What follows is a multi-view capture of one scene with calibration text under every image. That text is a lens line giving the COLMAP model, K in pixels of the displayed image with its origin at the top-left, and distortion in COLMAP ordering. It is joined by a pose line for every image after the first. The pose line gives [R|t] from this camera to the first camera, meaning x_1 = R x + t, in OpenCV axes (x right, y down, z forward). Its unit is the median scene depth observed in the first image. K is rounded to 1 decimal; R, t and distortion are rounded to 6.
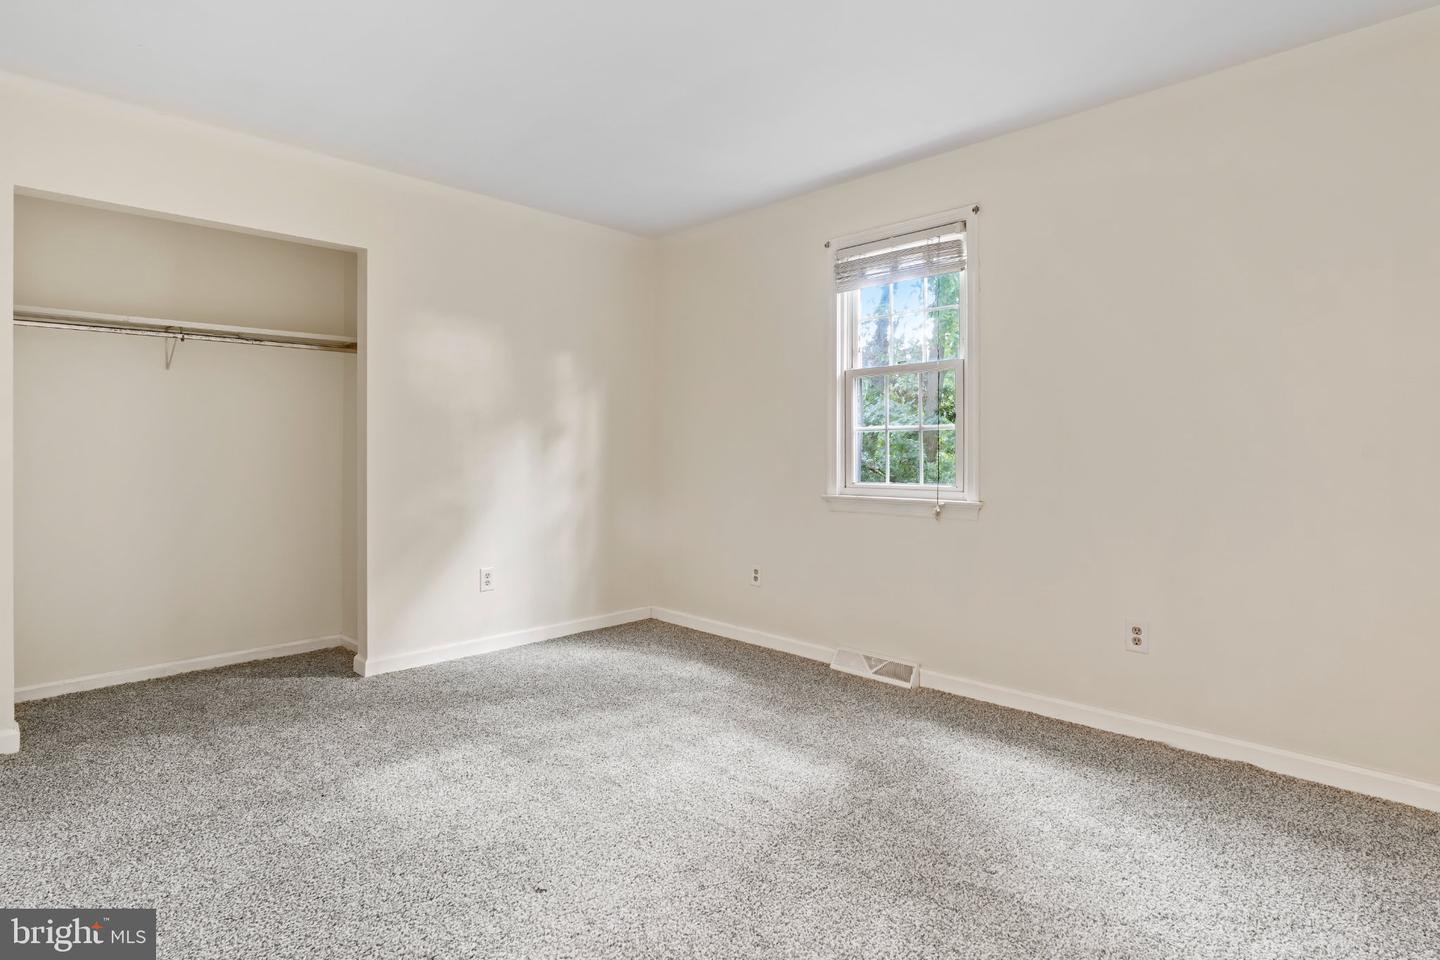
lens RADIAL K [[745.2, 0, 708.2], [0, 745.2, 444.5], [0, 0, 1]] dist [-0.006622, -0.000432]
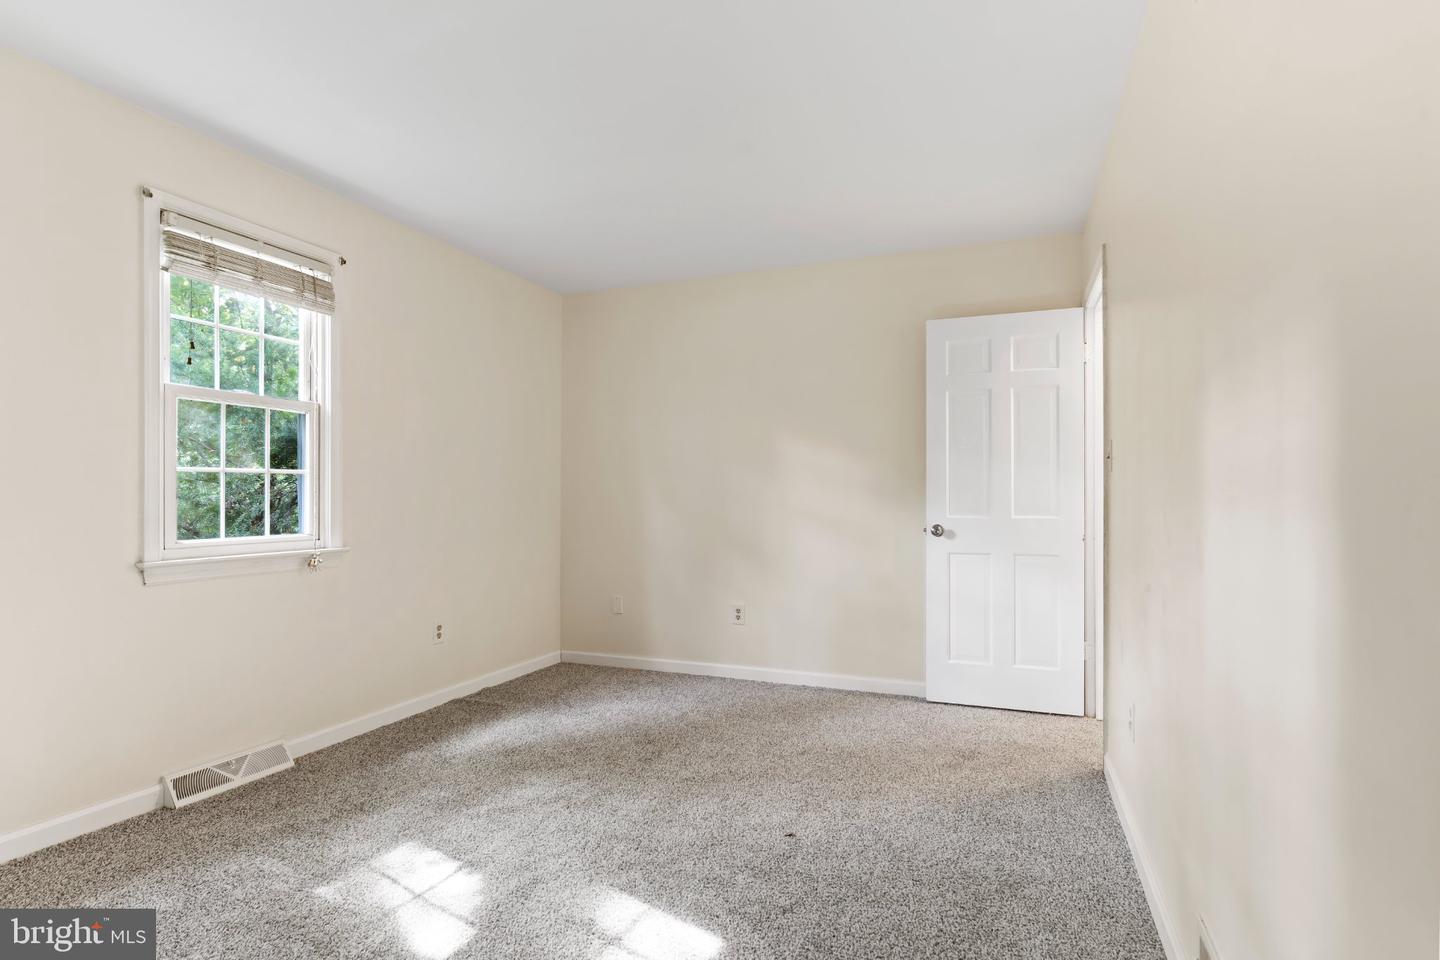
lens RADIAL K [[745.2, 0, 719.3], [0, 745.2, 489.8], [0, 0, 1]] dist [-0.006622, -0.000432]
pose [[-0.396146, 0.009281, 0.918141, -0.772643], [-0.005402, 0.999908, -0.012439, 0.007946], [-0.918172, -0.009888, -0.396059, 0.920831]]
